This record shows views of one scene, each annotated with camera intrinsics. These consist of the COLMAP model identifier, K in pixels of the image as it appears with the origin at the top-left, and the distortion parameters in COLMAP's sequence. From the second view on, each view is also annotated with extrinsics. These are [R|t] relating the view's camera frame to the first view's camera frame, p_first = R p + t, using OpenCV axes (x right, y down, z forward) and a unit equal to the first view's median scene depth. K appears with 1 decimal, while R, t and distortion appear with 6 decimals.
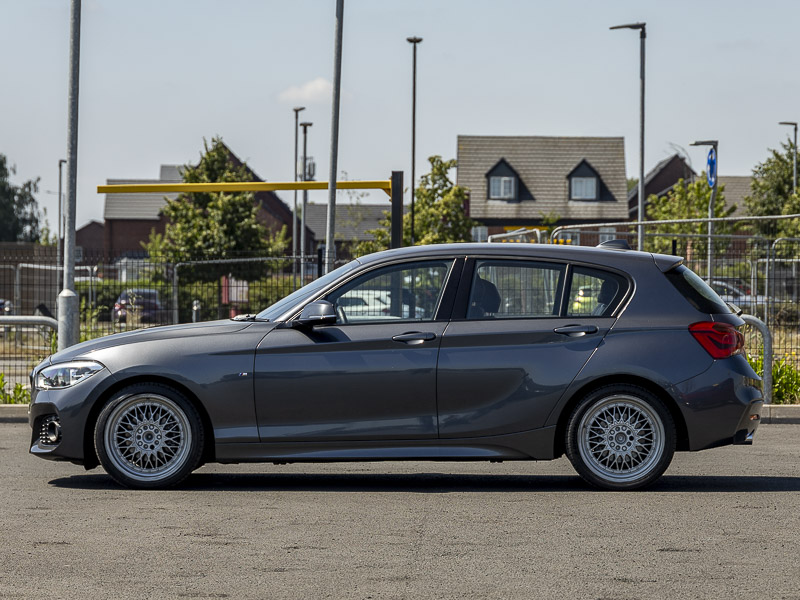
lens RADIAL K [[2531.8, 0, 400.0], [0, 2531.8, 300.0], [0, 0, 1]] dist [-1.247387, -1.035873]
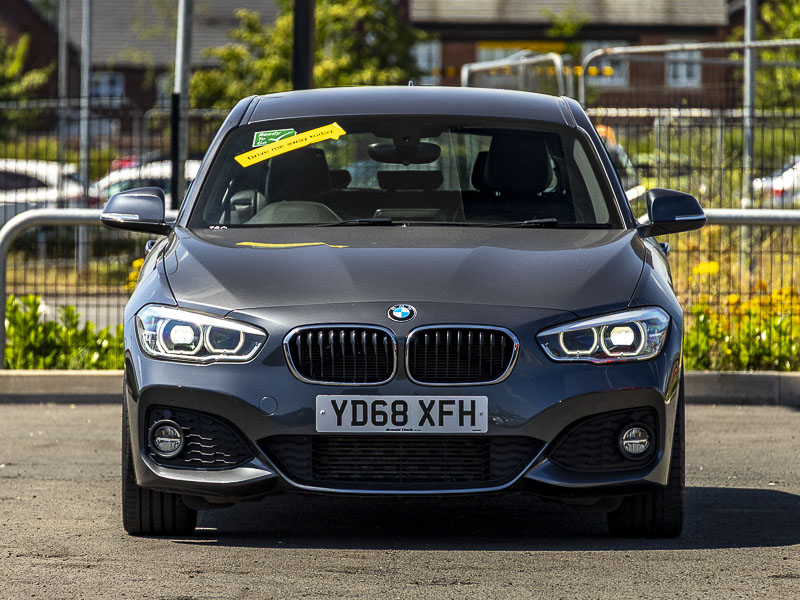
lens RADIAL K [[2893.0, 0, 400.0], [0, 2893.0, 300.0], [0, 0, 1]] dist [-0.854899, 2.034564]
pose [[0.999717, 0.007795, -0.022484, 0.038536], [-0.006849, 0.999100, 0.041856, -0.001502], [0.022790, -0.041690, 0.998871, 0.418977]]
